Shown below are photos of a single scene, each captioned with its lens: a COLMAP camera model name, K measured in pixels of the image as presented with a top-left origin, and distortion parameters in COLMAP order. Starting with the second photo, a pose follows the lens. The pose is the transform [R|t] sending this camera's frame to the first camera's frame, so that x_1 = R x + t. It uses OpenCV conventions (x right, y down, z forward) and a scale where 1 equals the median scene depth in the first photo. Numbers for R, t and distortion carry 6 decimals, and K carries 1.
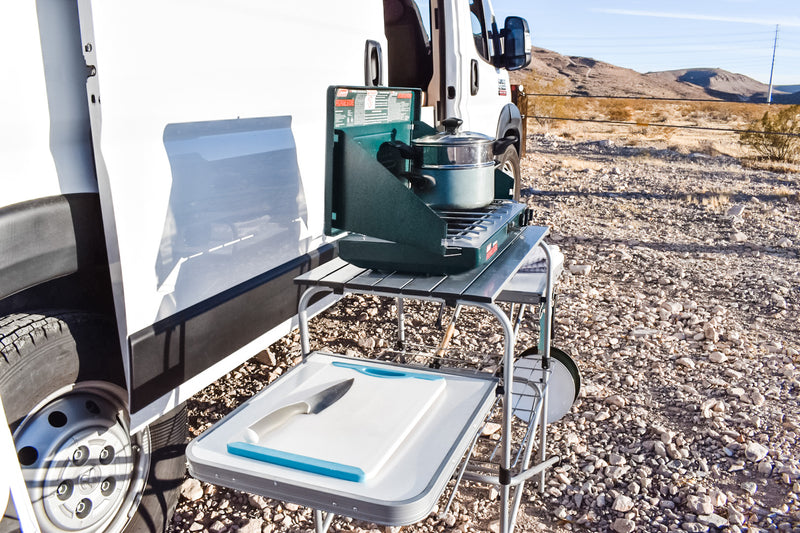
lens RADIAL K [[628.0, 0, 399.4], [0, 628.0, 262.3], [0, 0, 1]] dist [-0.101054, 0.016254]
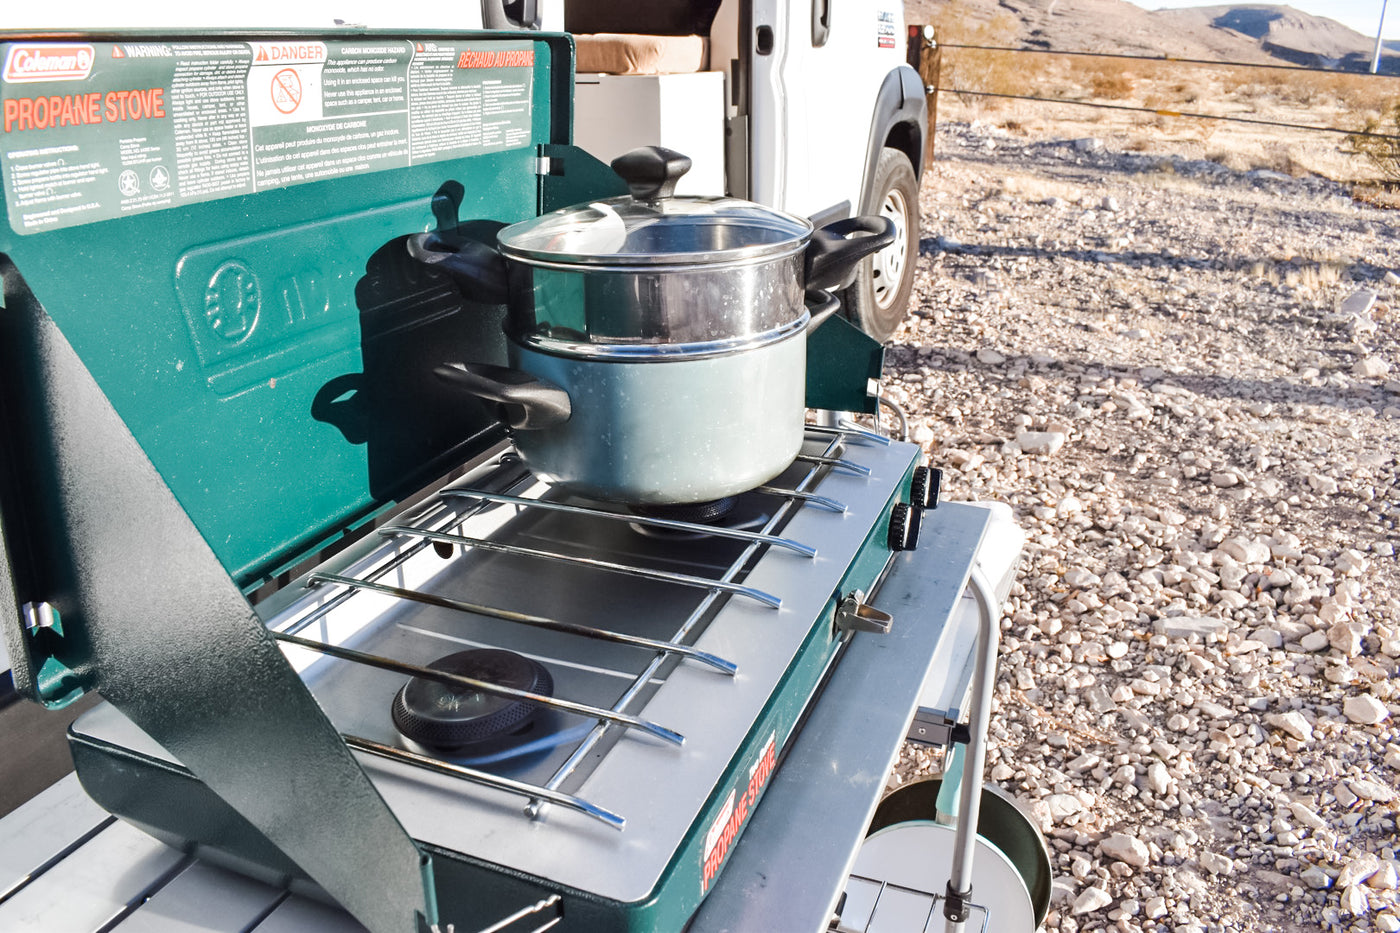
lens RADIAL K [[1098.9, 0, 699.8], [0, 1098.9, 464.3], [0, 0, 1]] dist [-0.101054, 0.016254]
pose [[0.999797, 0.020031, -0.002070, 0.052845], [-0.019674, 0.993547, 0.111699, -0.072394], [0.004294, -0.111636, 0.993740, 0.254411]]
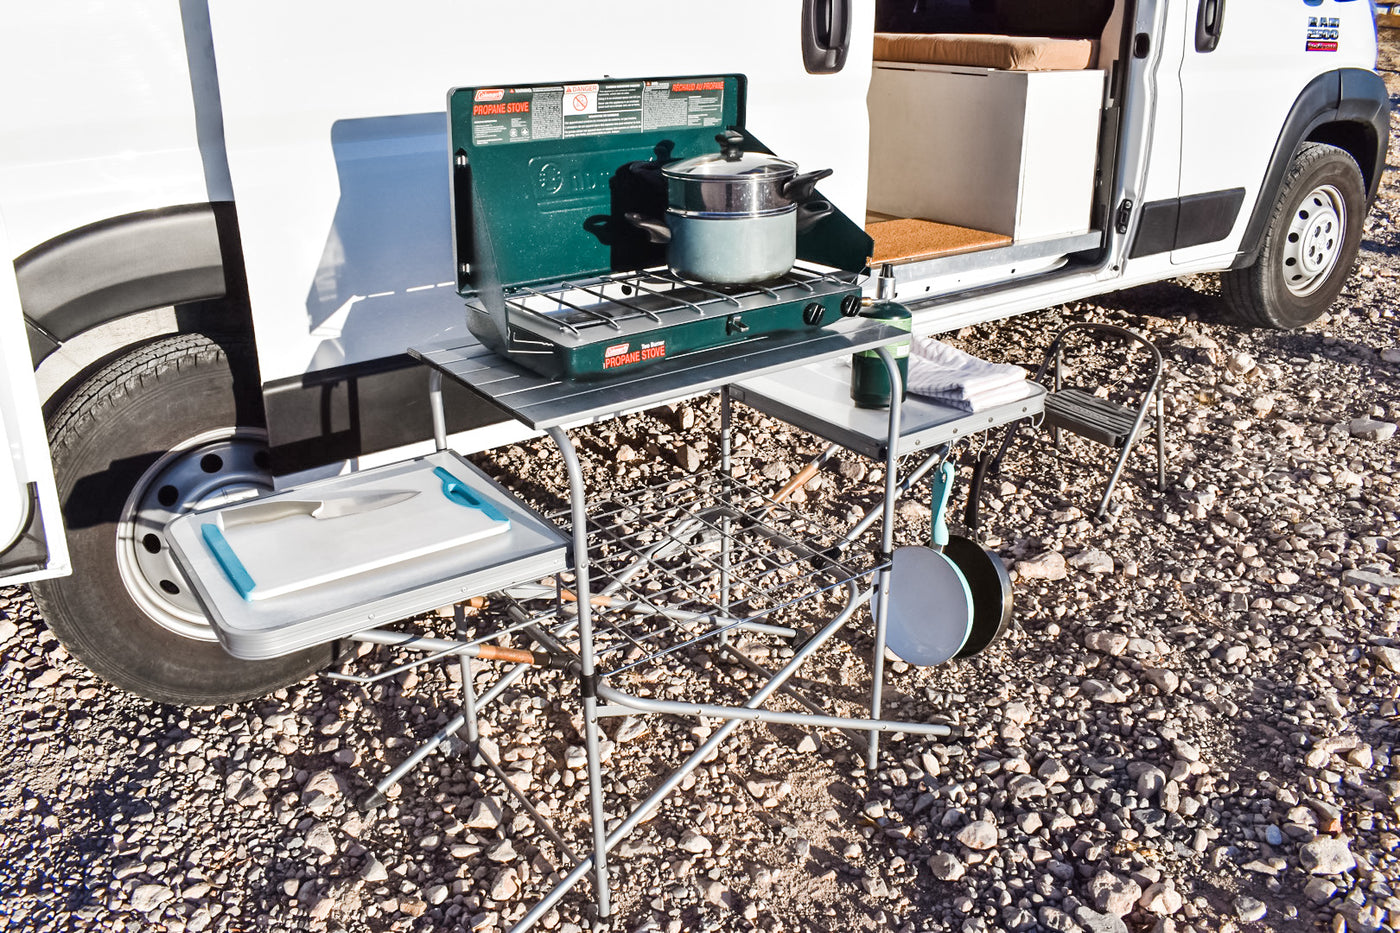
lens RADIAL K [[1098.9, 0, 699.7], [0, 1098.9, 460.6], [0, 0, 1]] dist [-0.101054, 0.016254]
pose [[0.850188, 0.220462, -0.478097, 0.310808], [-0.146490, 0.971301, 0.187390, -0.054598], [0.505688, -0.089280, 0.858084, 0.018390]]
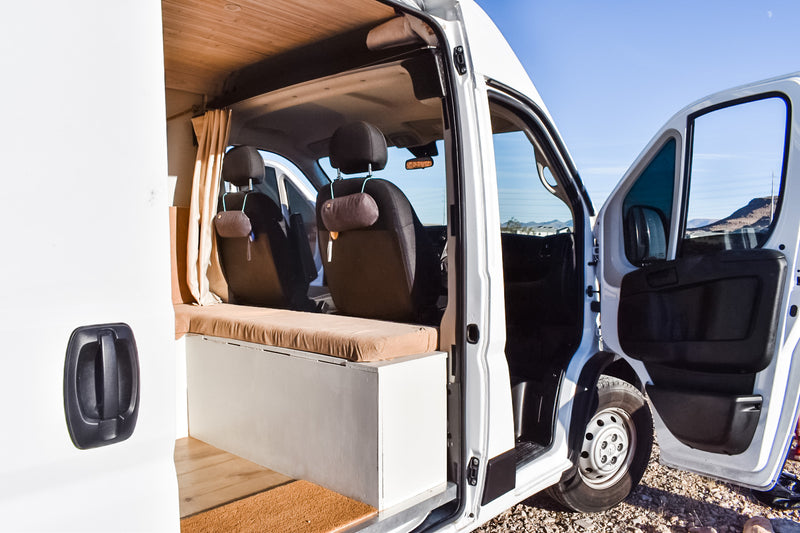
lens RADIAL K [[628.0, 0, 399.2], [0, 628.0, 265.9], [0, 0, 1]] dist [-0.101054, 0.016254]
pose [[0.949014, 0.031009, -0.313704, 0.242043], [-0.099641, 0.973636, -0.205193, -0.229773], [0.299071, 0.225989, 0.927084, 0.416768]]
